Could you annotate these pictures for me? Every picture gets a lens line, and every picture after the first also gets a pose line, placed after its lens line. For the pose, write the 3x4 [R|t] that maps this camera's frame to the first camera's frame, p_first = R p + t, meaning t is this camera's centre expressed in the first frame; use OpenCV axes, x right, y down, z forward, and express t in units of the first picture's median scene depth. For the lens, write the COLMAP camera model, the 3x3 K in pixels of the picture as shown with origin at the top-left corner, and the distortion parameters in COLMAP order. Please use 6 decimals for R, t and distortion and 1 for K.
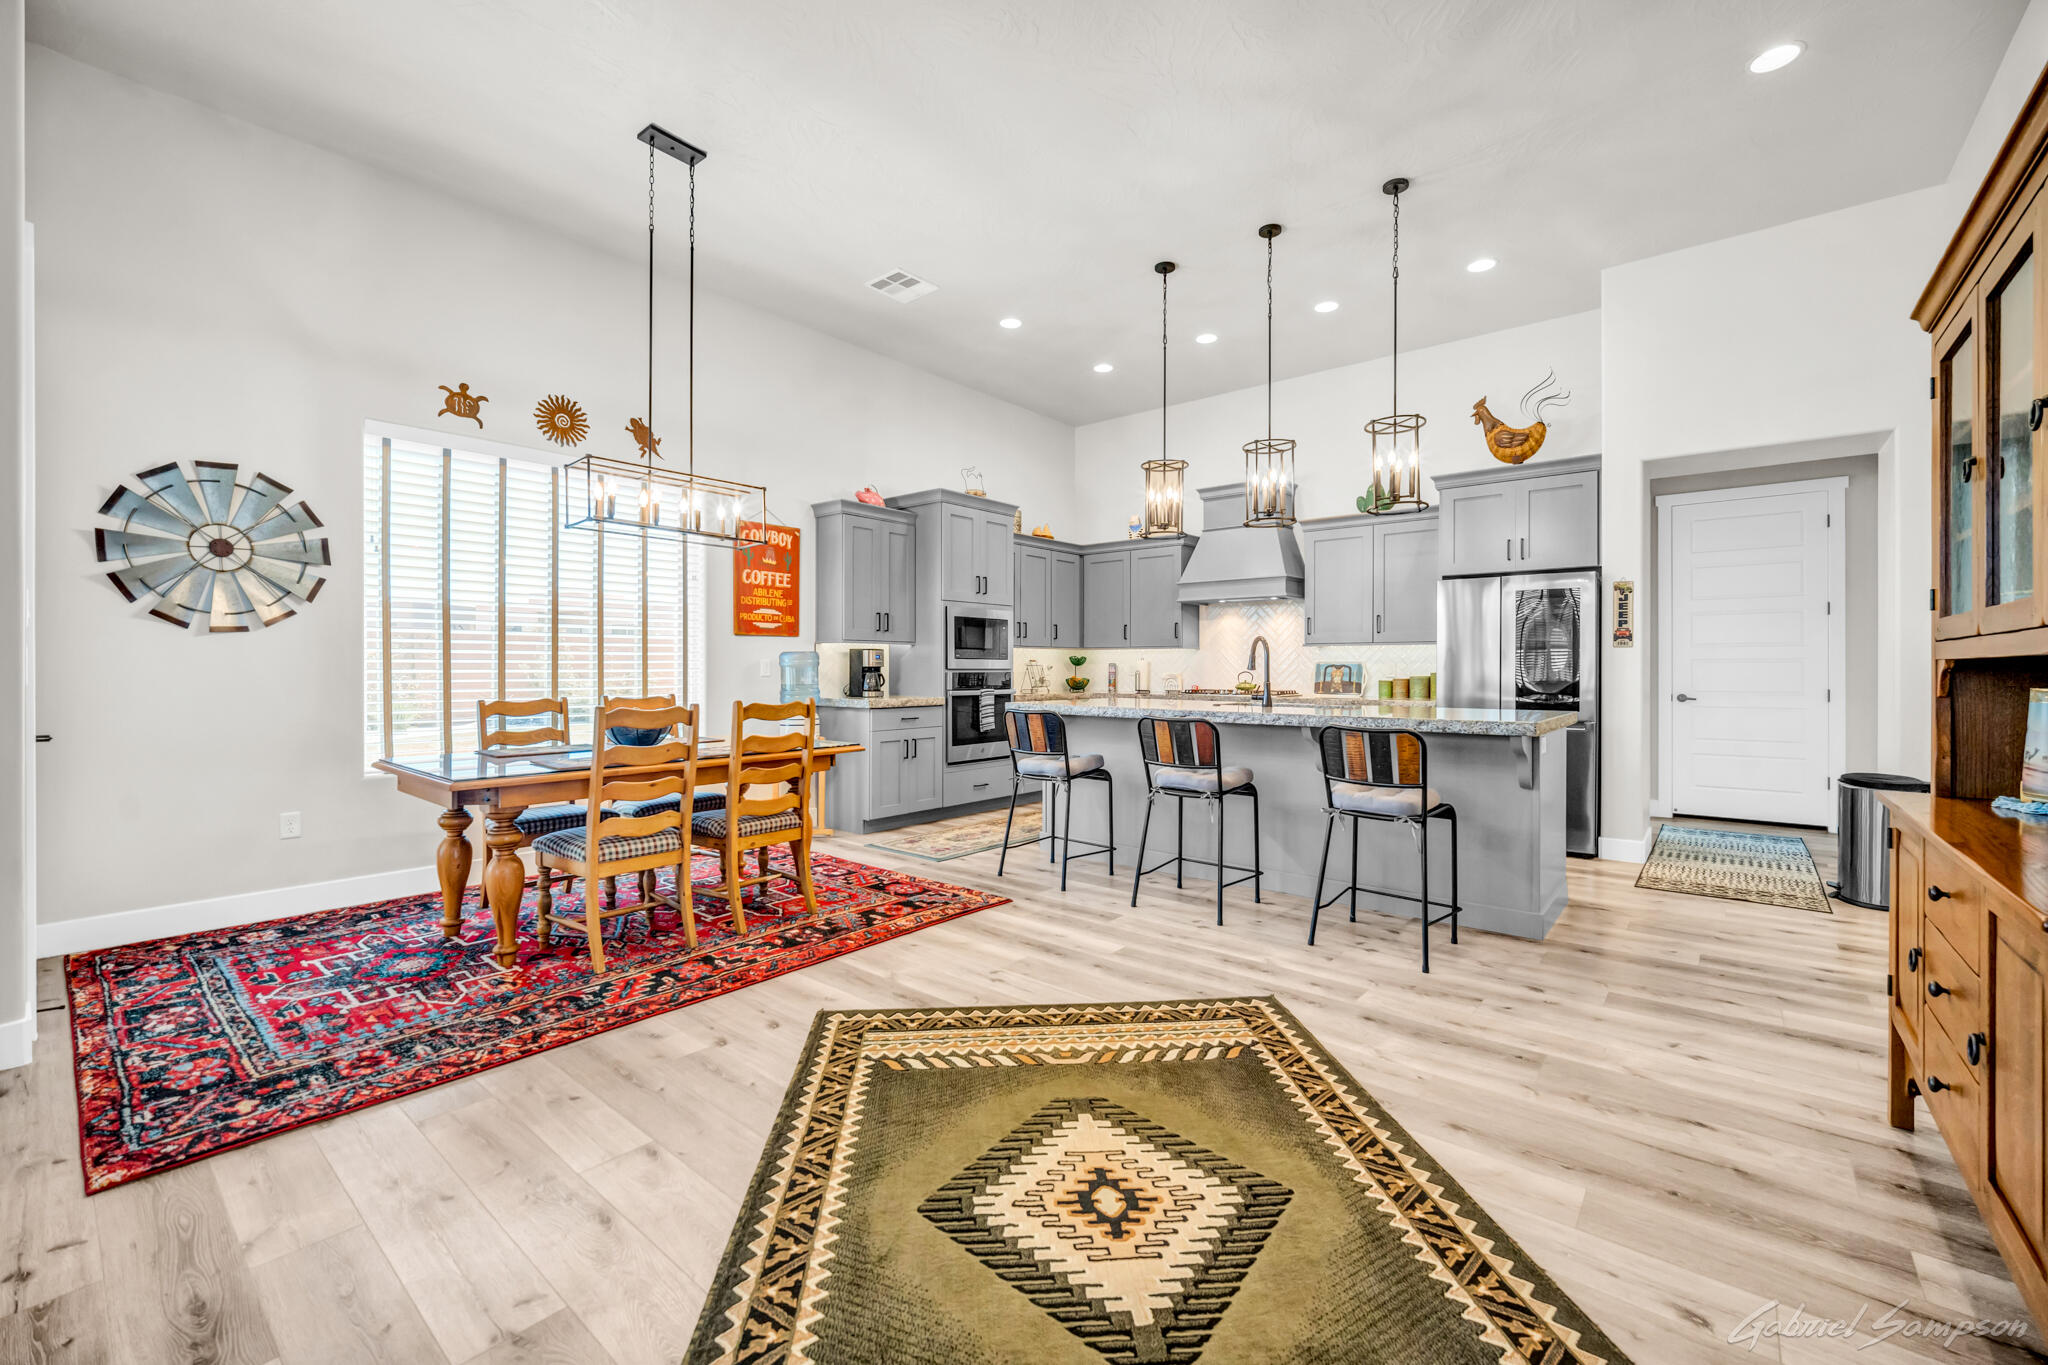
lens RADIAL K [[822.9, 0, 1026.4], [0, 822.9, 661.8], [0, 0, 1]] dist [0.001334, -0.000001]
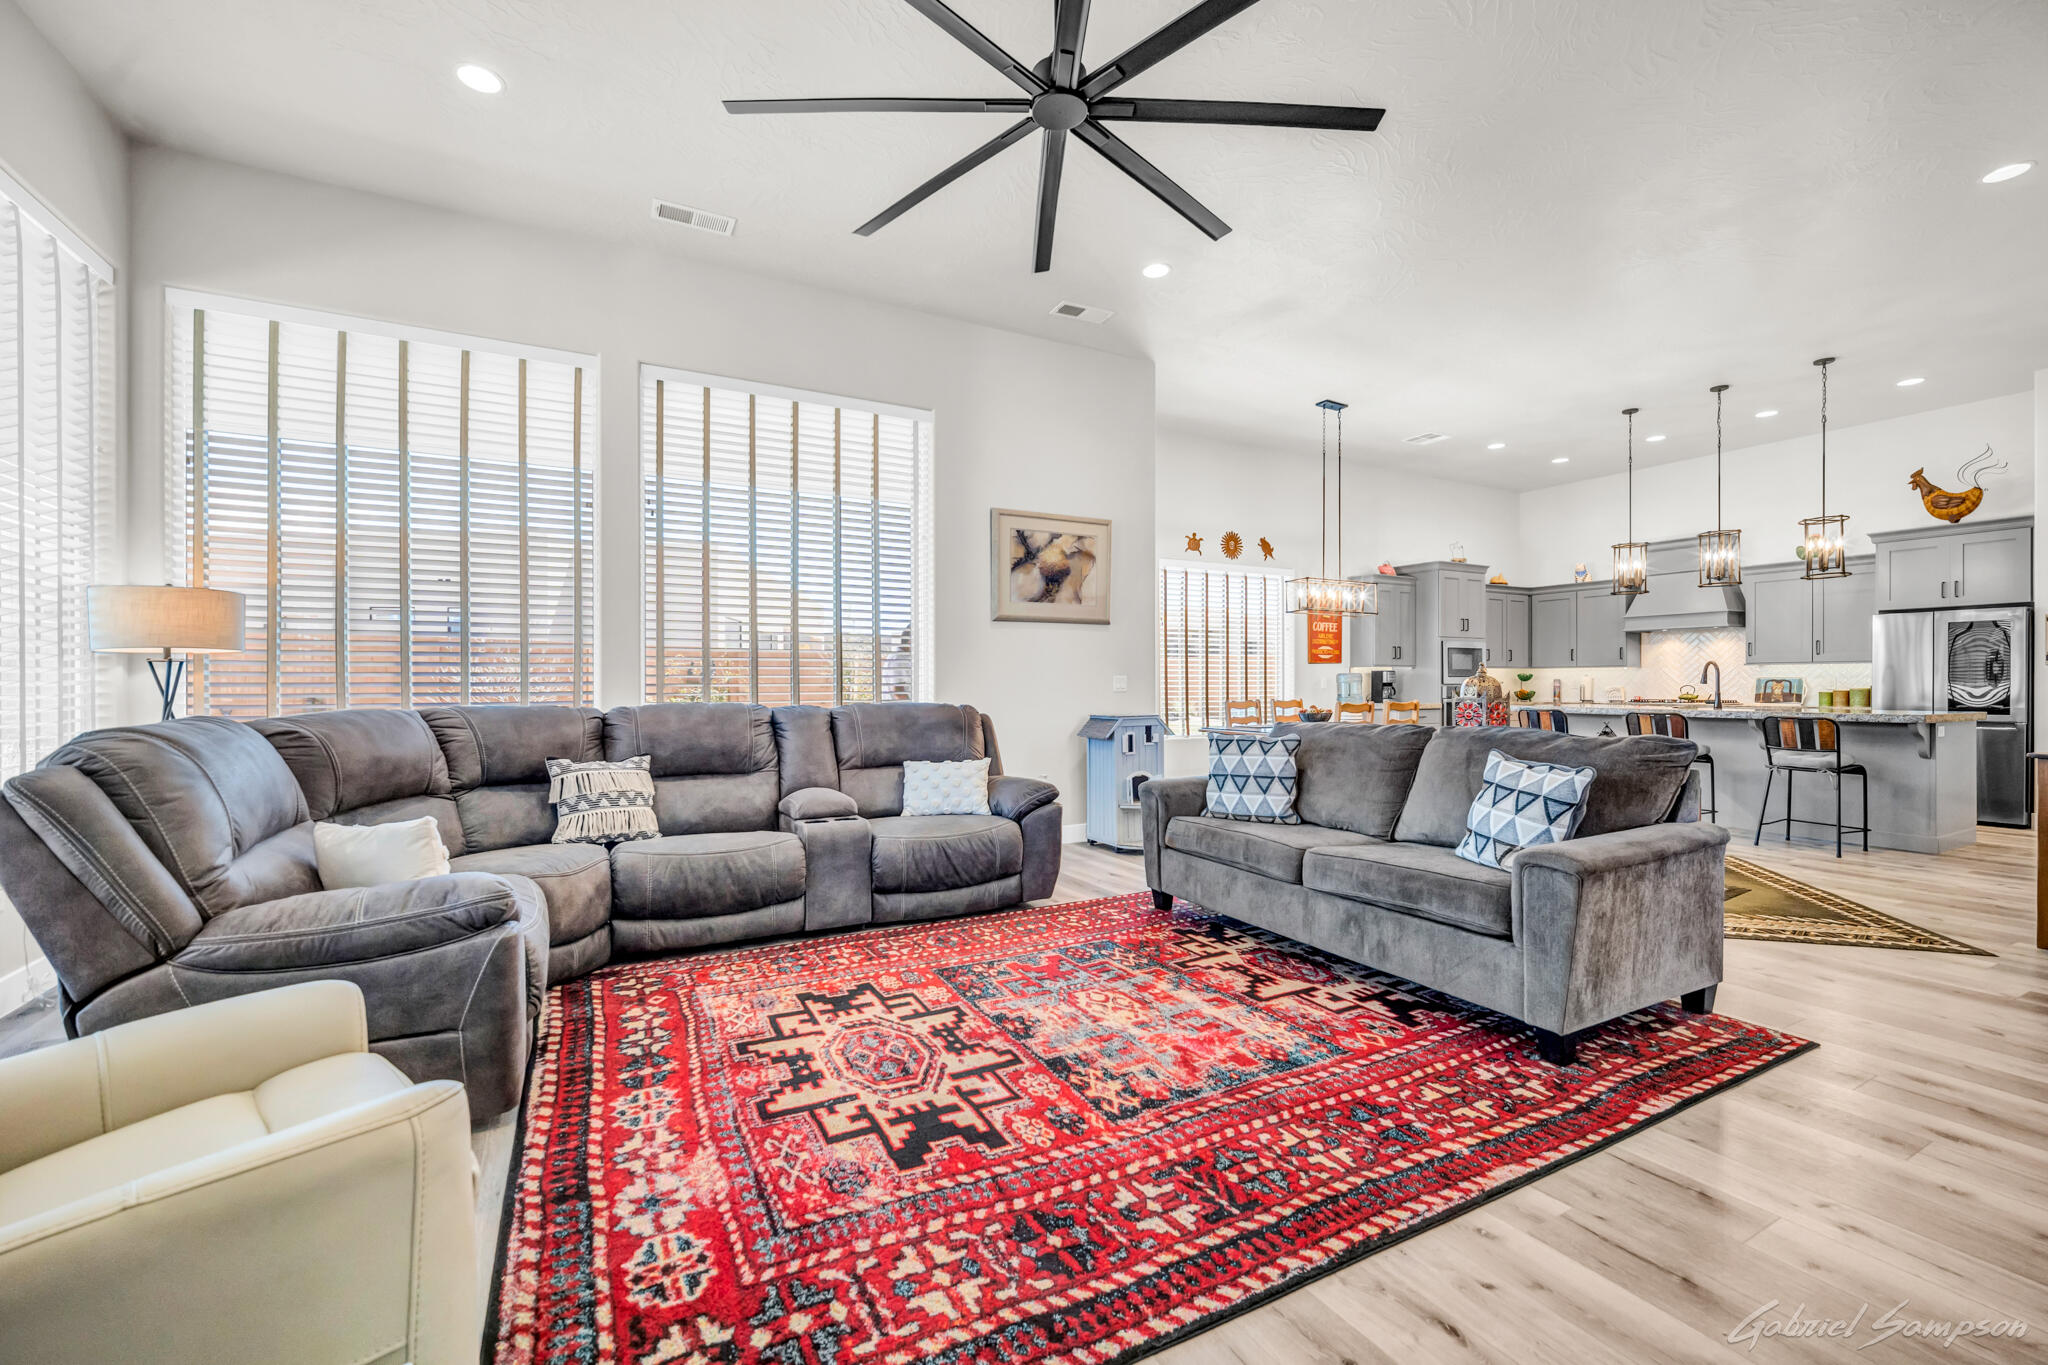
lens RADIAL K [[842.8, 0, 1024.0], [0, 842.8, 682.5], [0, 0, 1]] dist [-0.003487, -0.000270]
pose [[0.931092, -0.003384, -0.364769, -0.256308], [0.005683, 0.999970, 0.005229, -0.006144], [0.364741, -0.006942, 0.931083, -0.697216]]
